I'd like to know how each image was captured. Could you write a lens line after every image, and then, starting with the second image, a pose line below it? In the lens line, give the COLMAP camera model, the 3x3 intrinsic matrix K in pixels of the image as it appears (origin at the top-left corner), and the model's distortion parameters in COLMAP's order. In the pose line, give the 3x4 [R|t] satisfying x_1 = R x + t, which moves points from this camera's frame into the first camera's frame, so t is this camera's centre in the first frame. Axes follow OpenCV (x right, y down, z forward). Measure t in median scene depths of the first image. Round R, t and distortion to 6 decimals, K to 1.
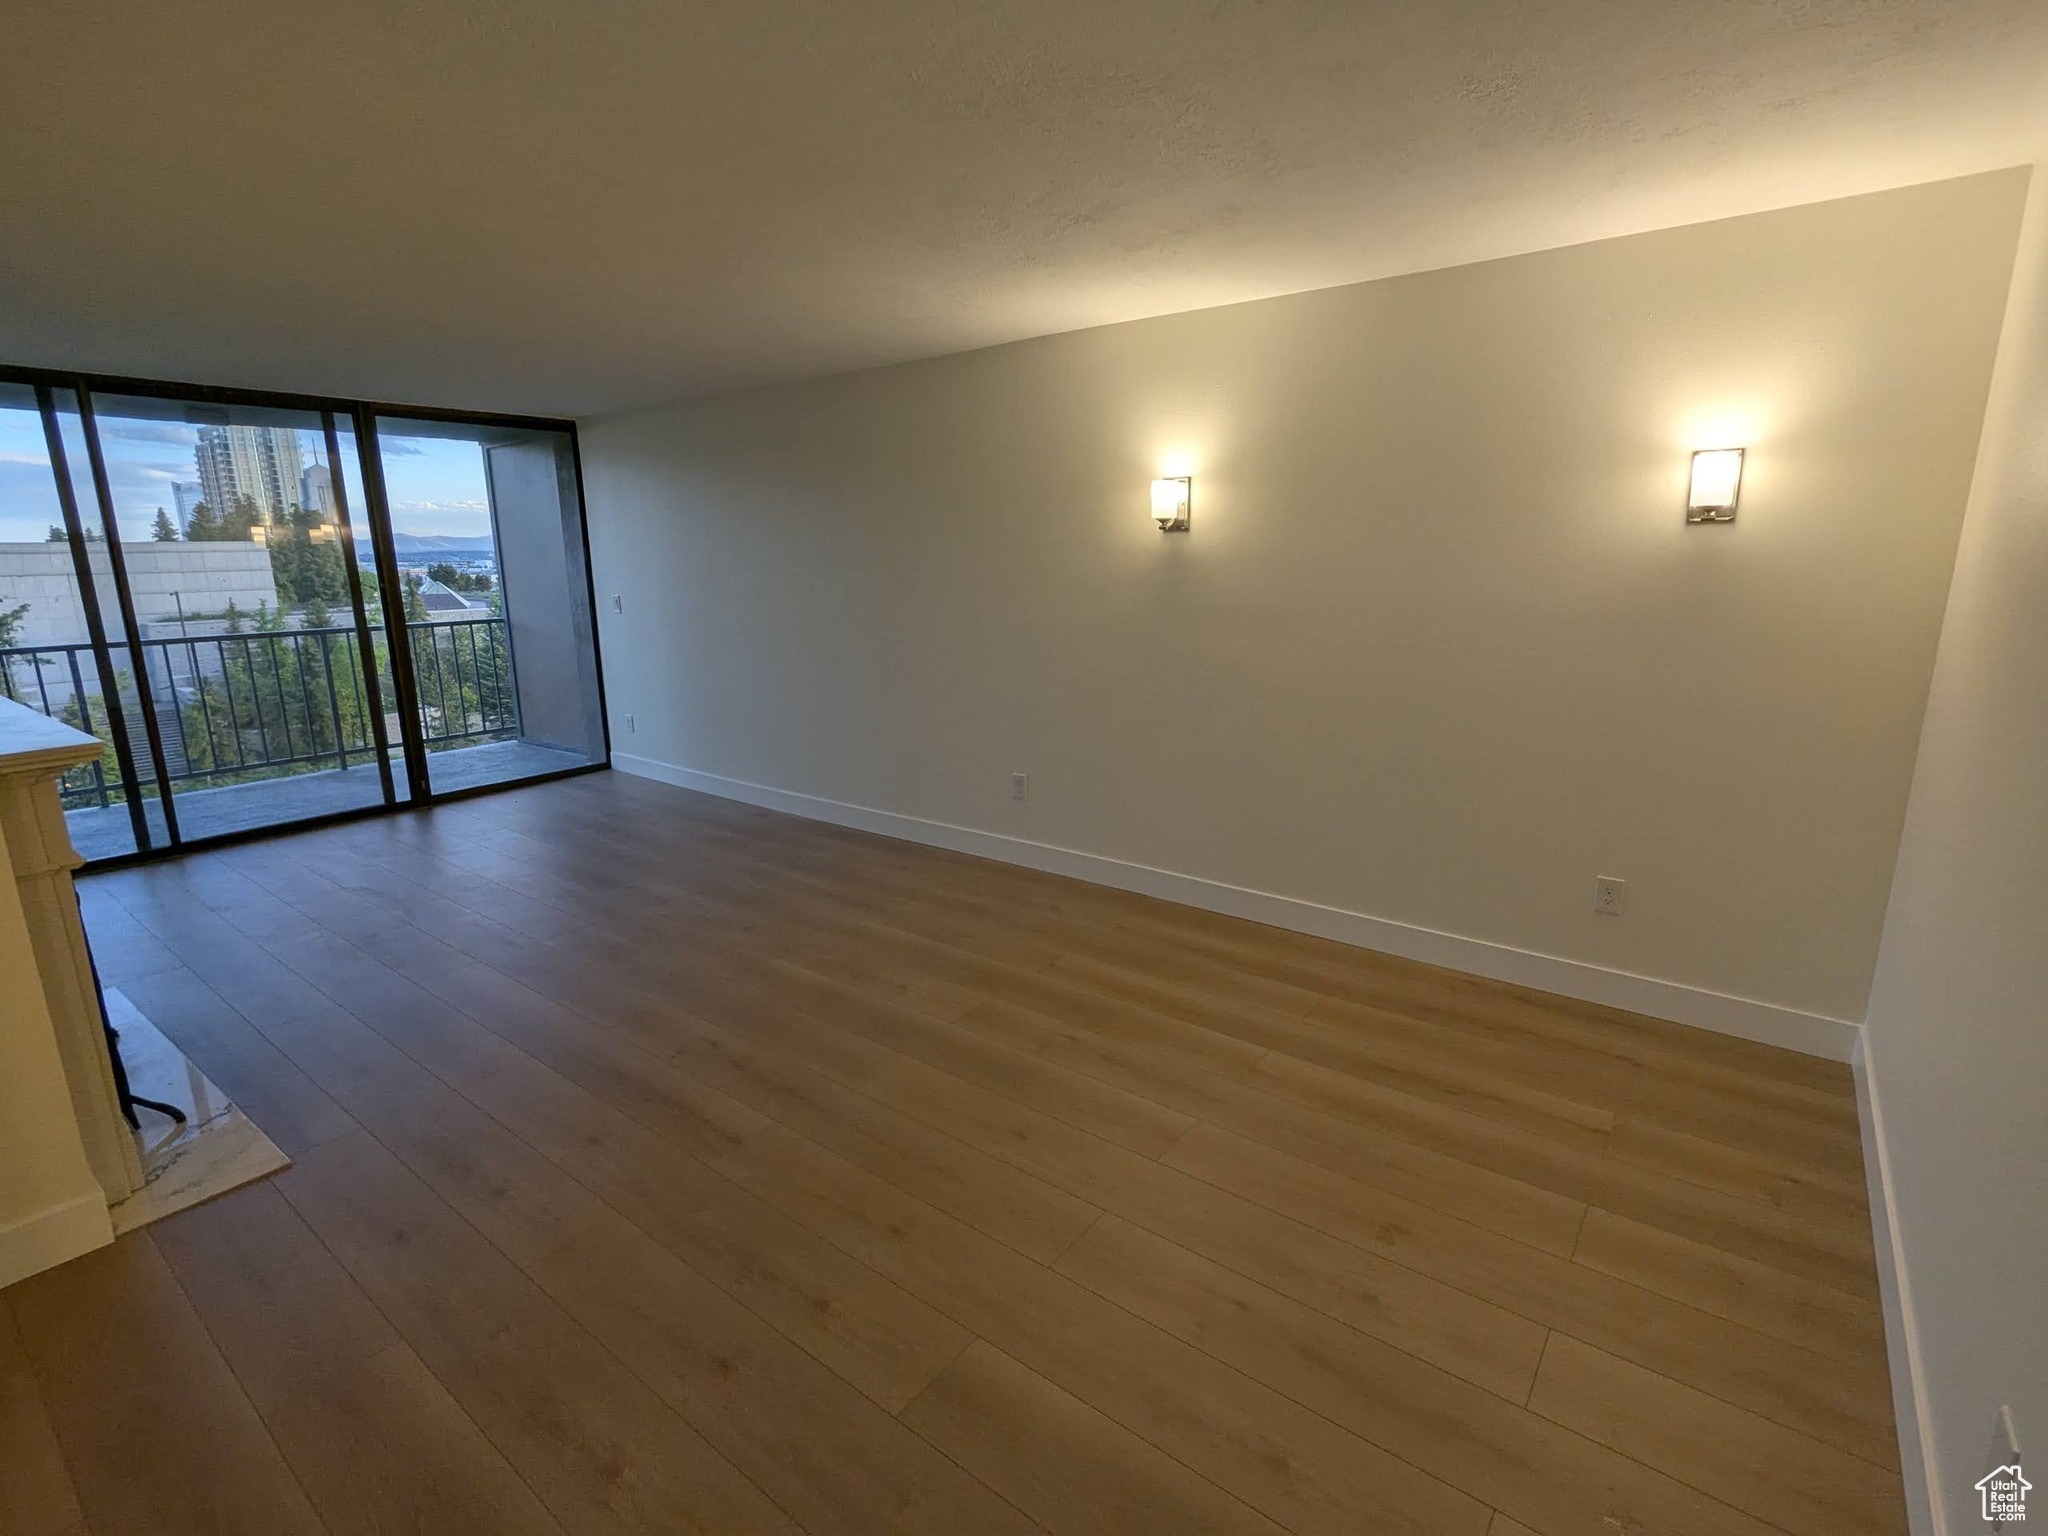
lens RADIAL K [[959.3, 0, 1002.8], [0, 959.3, 762.1], [0, 0, 1]] dist [-0.000727, -0.000023]
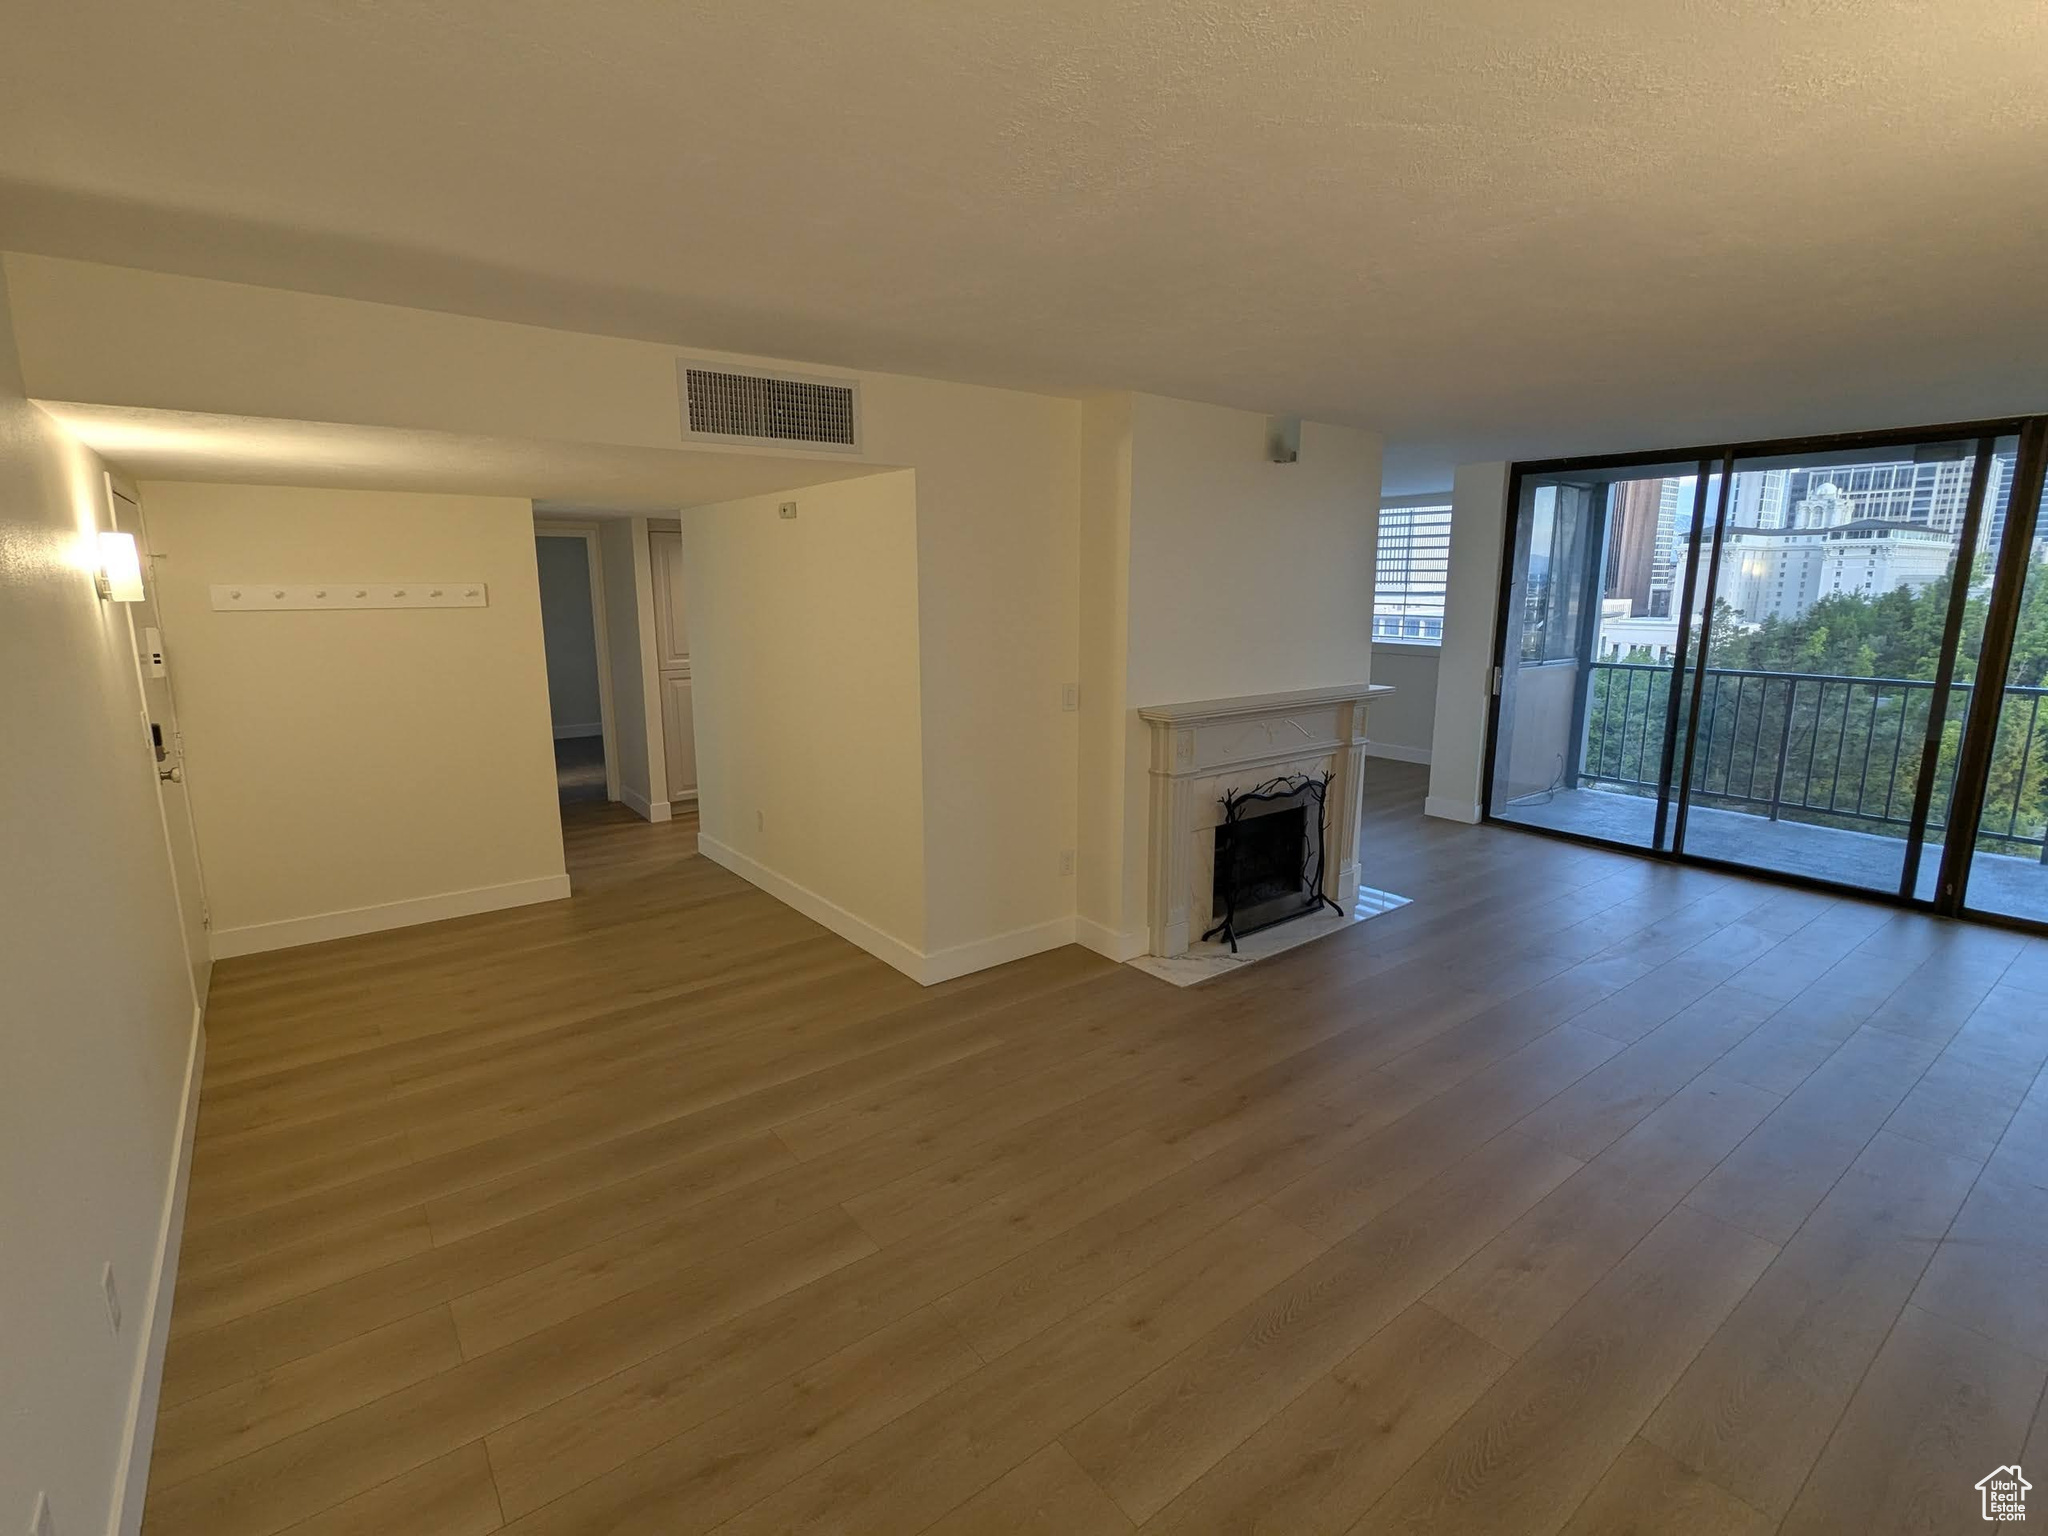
lens RADIAL K [[968.0, 0, 1024.2], [0, 968.0, 762.0], [0, 0, 1]] dist [-0.000343, 0.000122]
pose [[-0.243208, 0.193104, -0.950558, 0.523399], [-0.202654, 0.948240, 0.244484, -0.188921], [0.948568, 0.252095, -0.191486, 0.643135]]
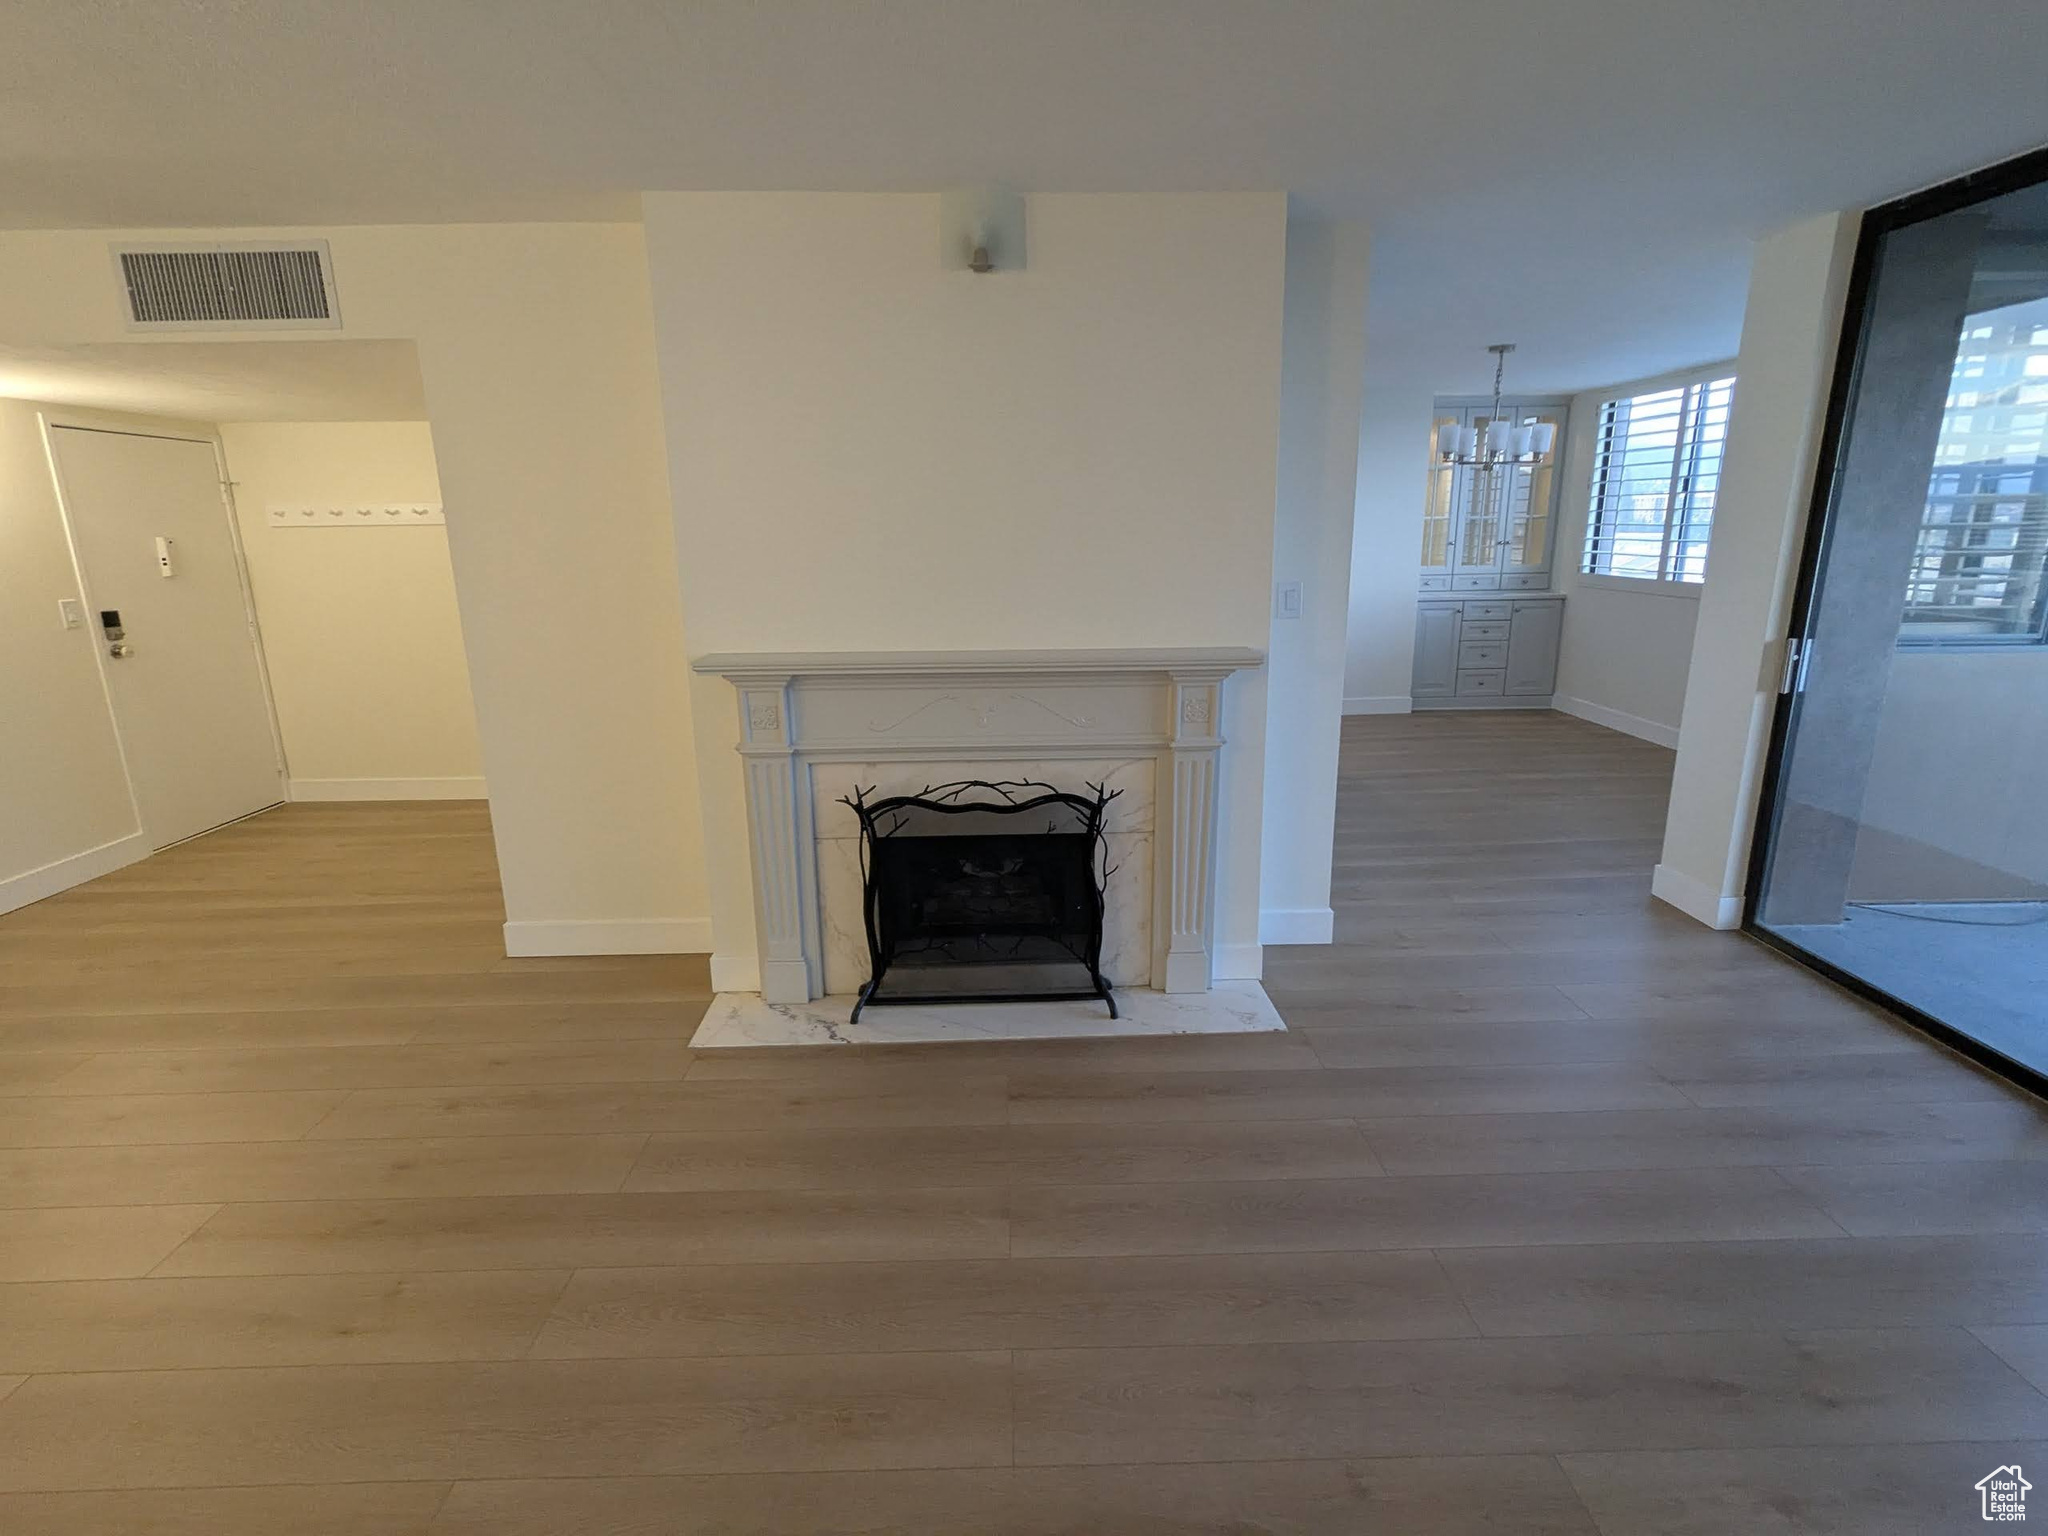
lens RADIAL K [[967.0, 0, 1022.8], [0, 967.0, 765.3], [0, 0, 1]] dist [-0.001749, 0.000513]
pose [[-0.768248, 0.180557, -0.614161, -0.261512], [-0.112357, 0.906473, 0.407041, -0.271850], [0.630214, 0.381713, -0.676110, 1.268665]]
